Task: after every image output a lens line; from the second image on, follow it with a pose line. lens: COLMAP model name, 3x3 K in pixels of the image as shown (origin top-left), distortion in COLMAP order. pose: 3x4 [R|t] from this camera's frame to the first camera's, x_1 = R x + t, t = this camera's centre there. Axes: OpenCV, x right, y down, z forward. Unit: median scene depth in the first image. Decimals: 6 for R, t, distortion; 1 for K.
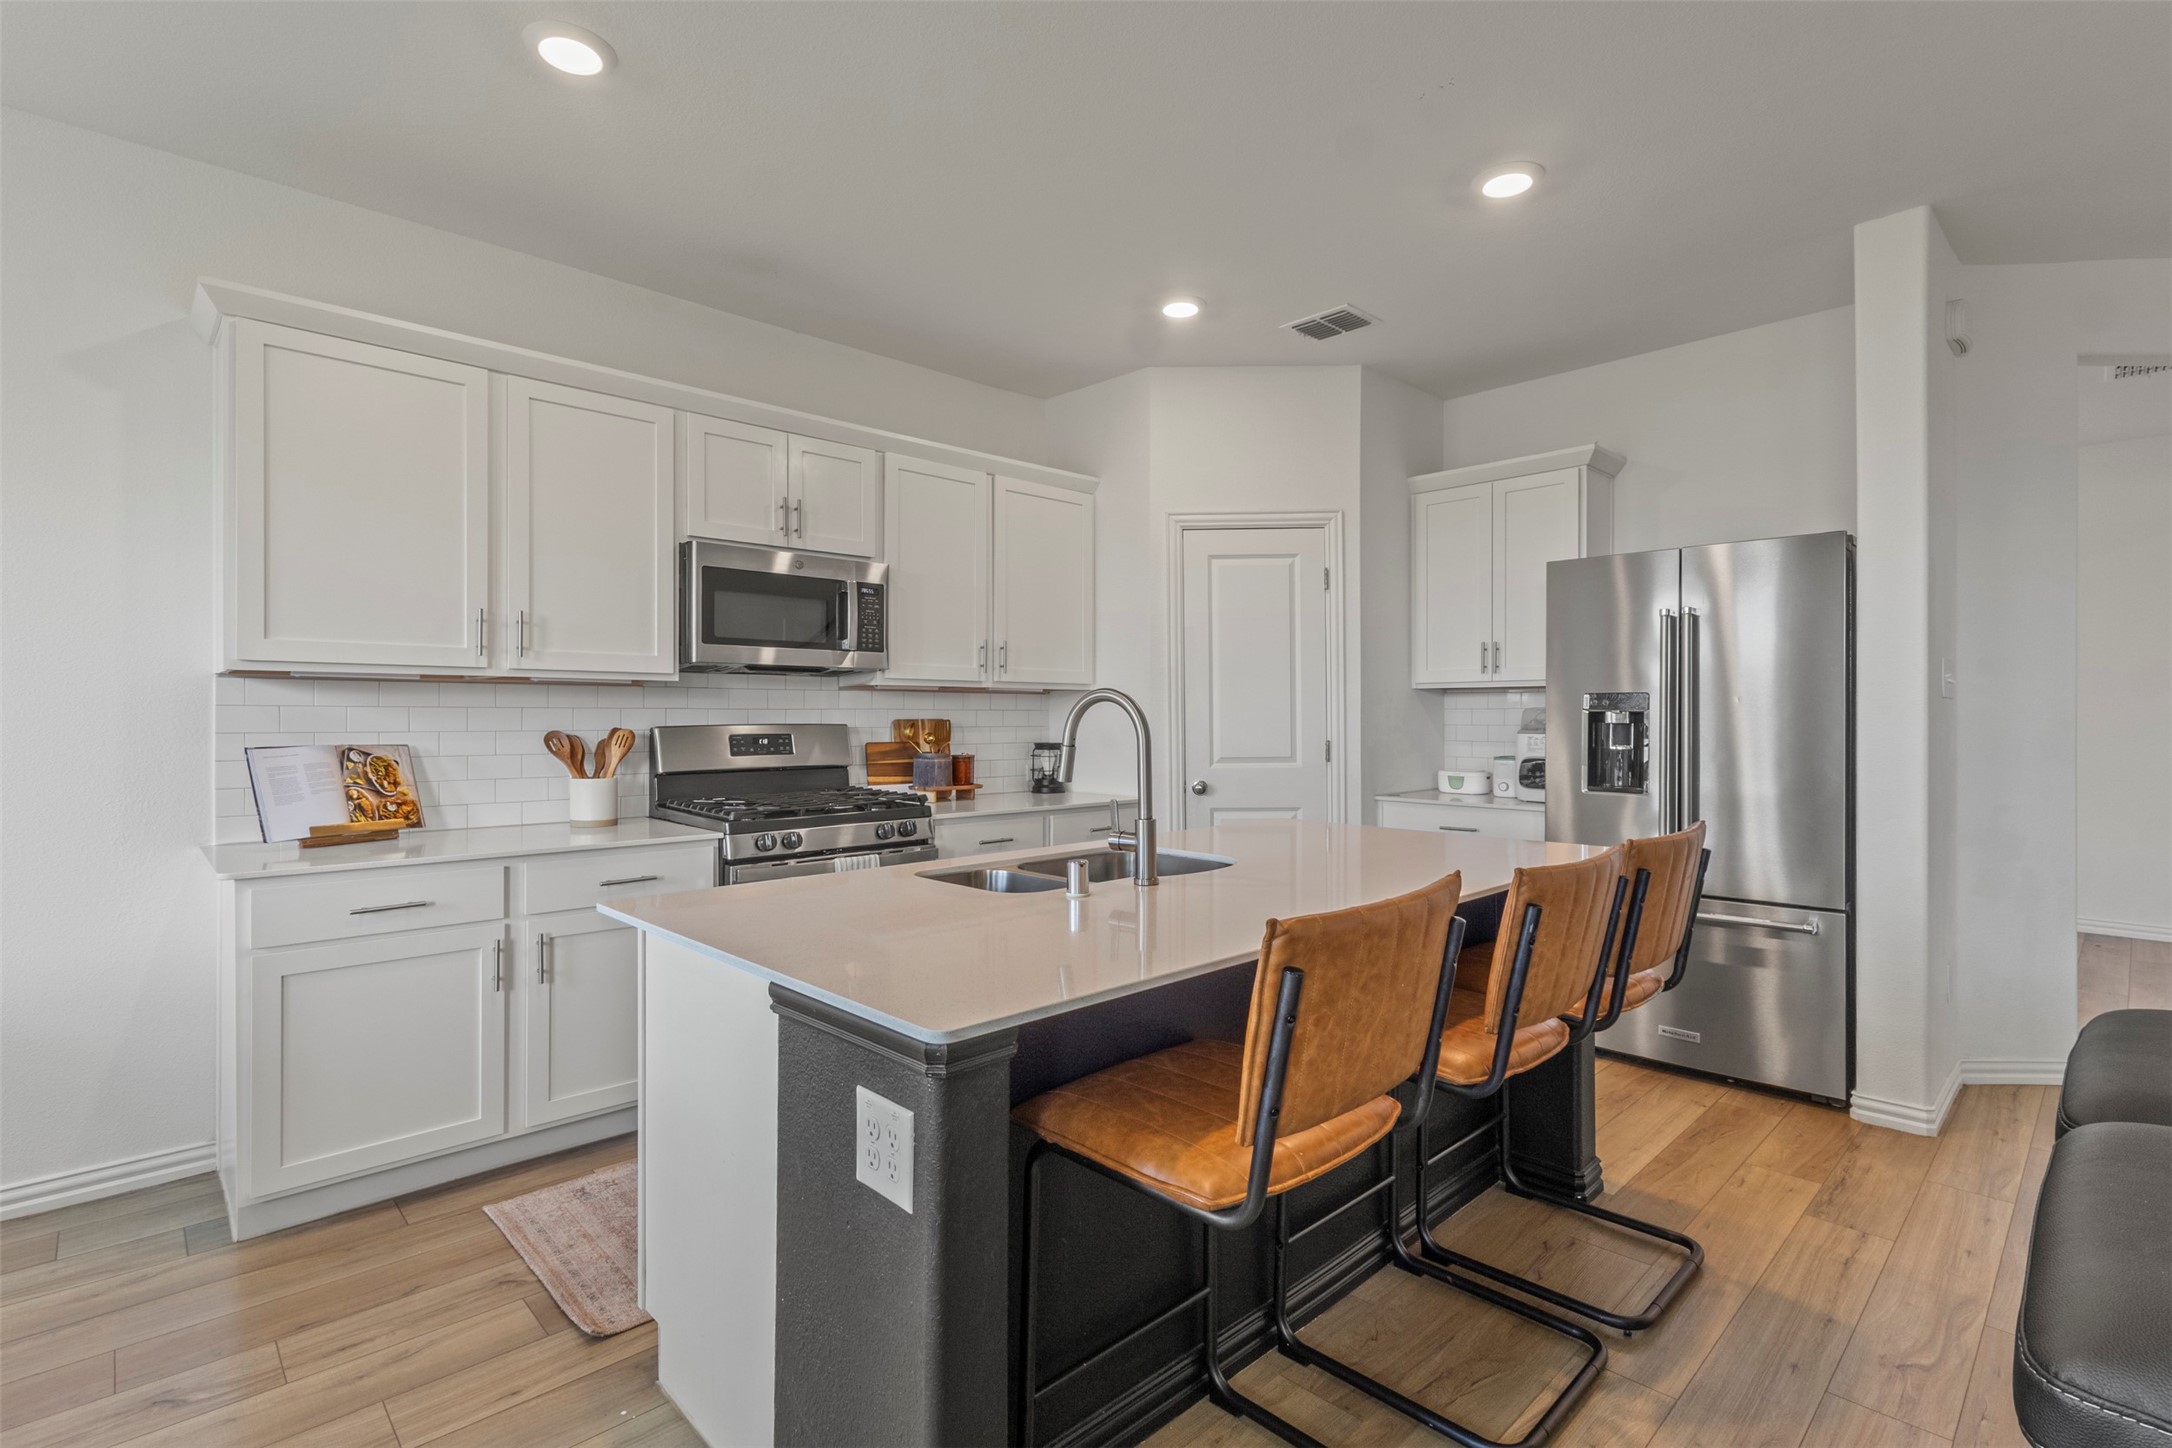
lens RADIAL K [[1000.5, 0, 1089.6], [0, 1000.5, 714.2], [0, 0, 1]] dist [-0.001083, -0.000143]
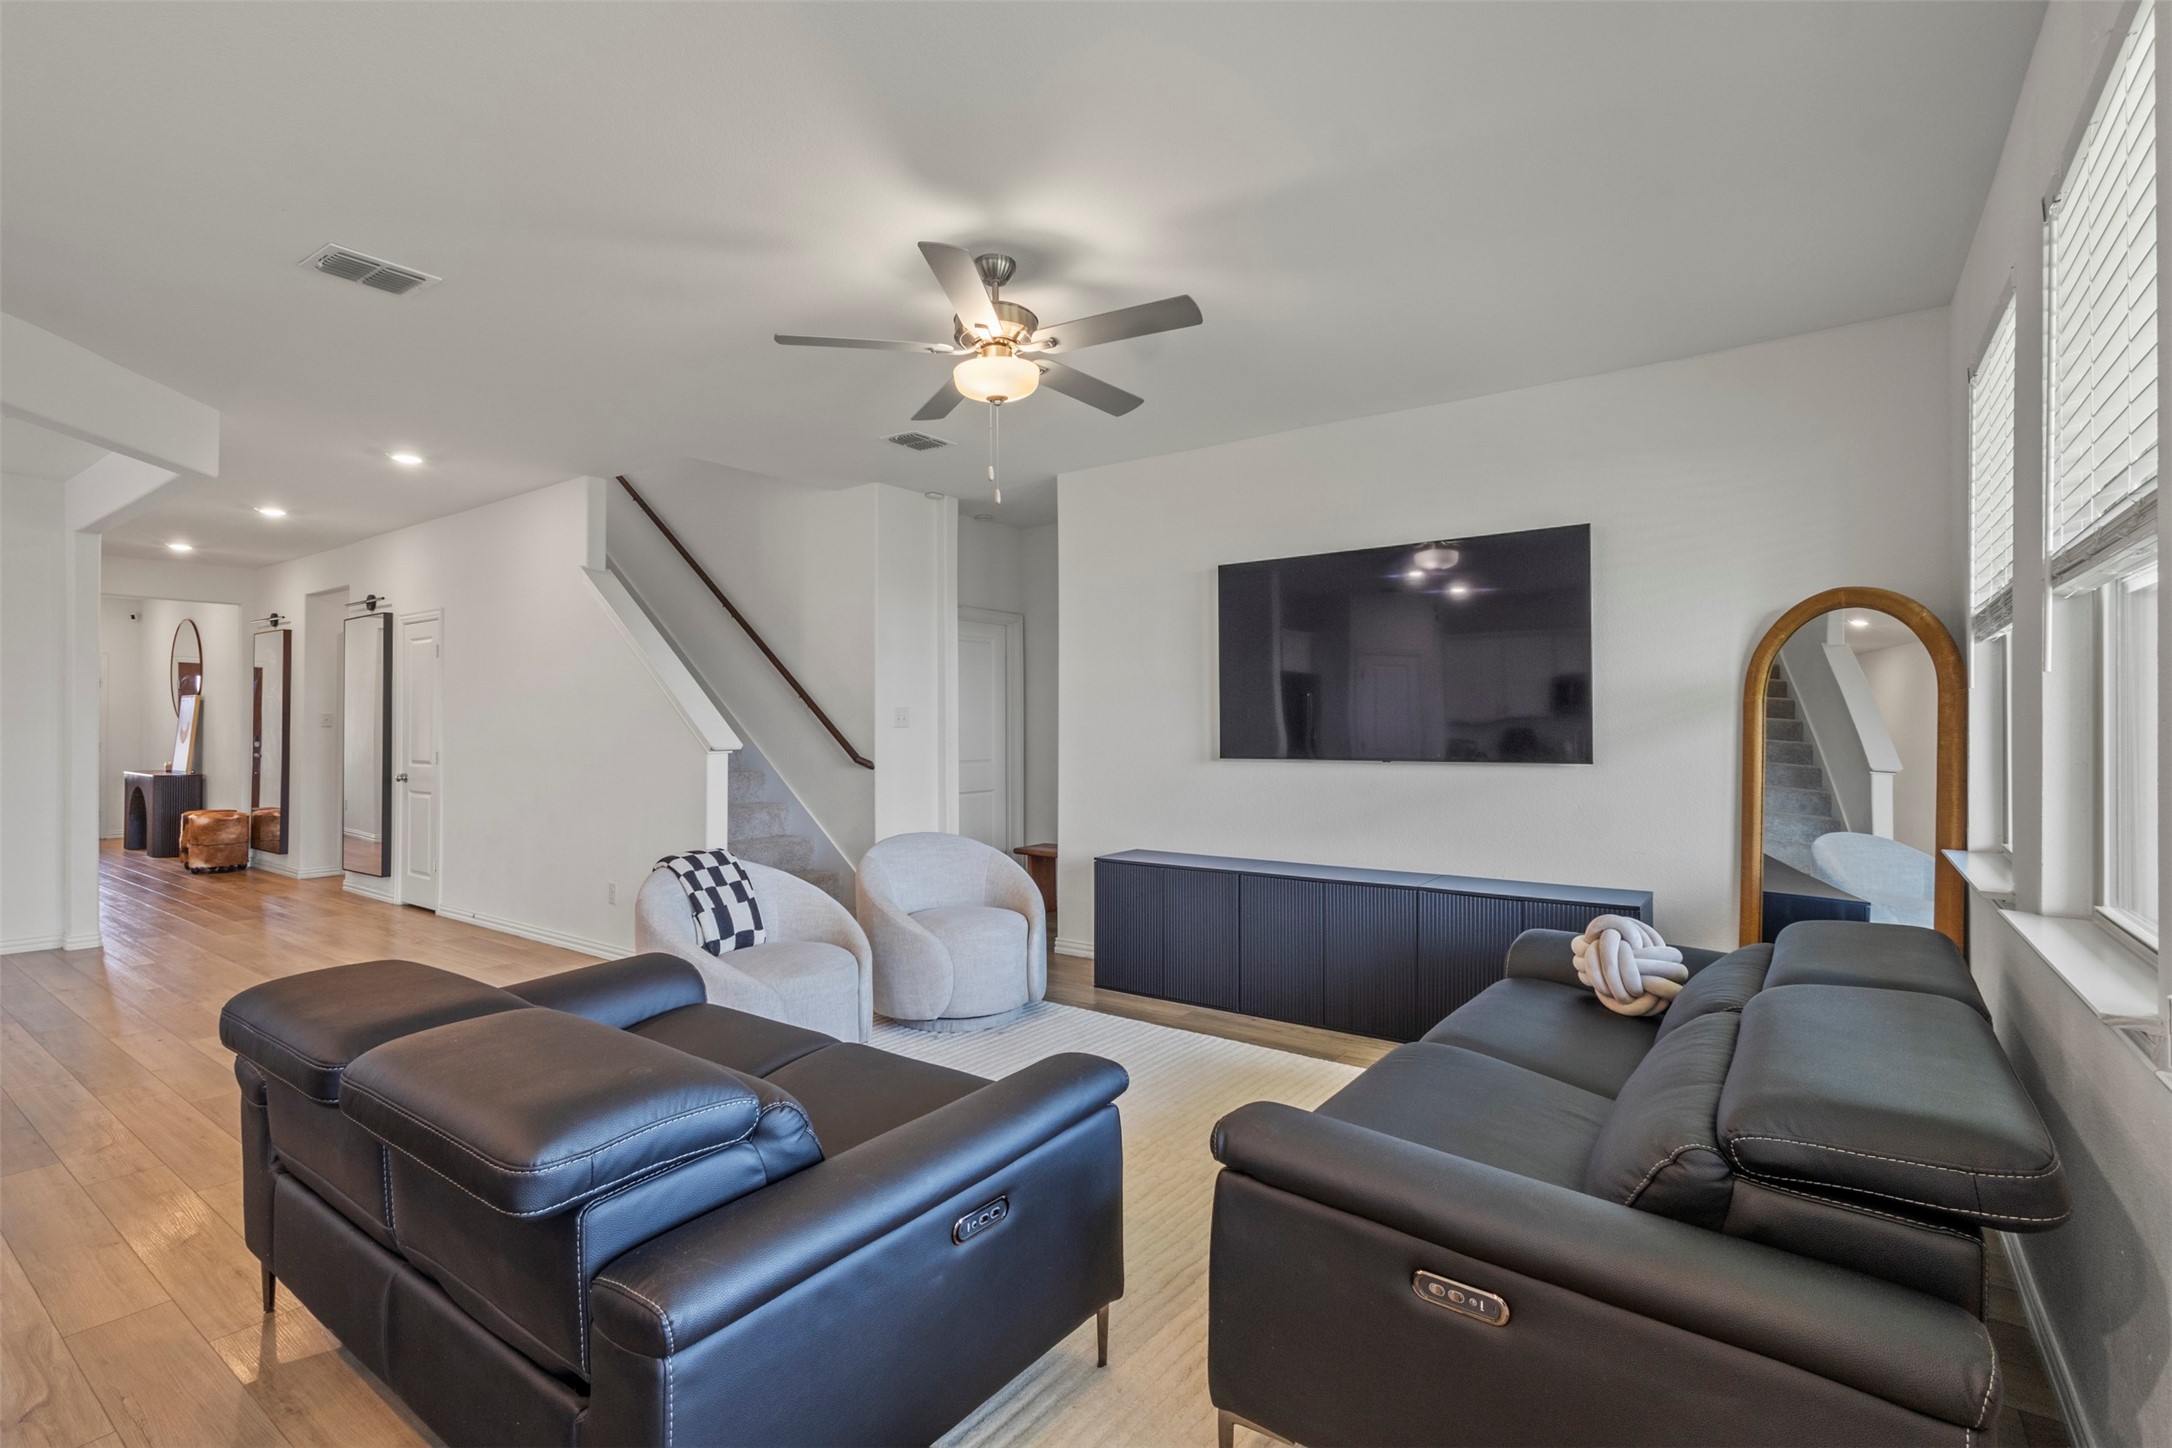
lens RADIAL K [[1000.5, 0, 1090.5], [0, 1000.5, 731.0], [0, 0, 1]] dist [-0.001083, -0.000143]
pose [[-0.168237, 0.007417, 0.985719, -0.284904], [0.003153, 0.999971, -0.006987, 0.019083], [-0.985742, 0.001932, -0.168255, 0.171811]]
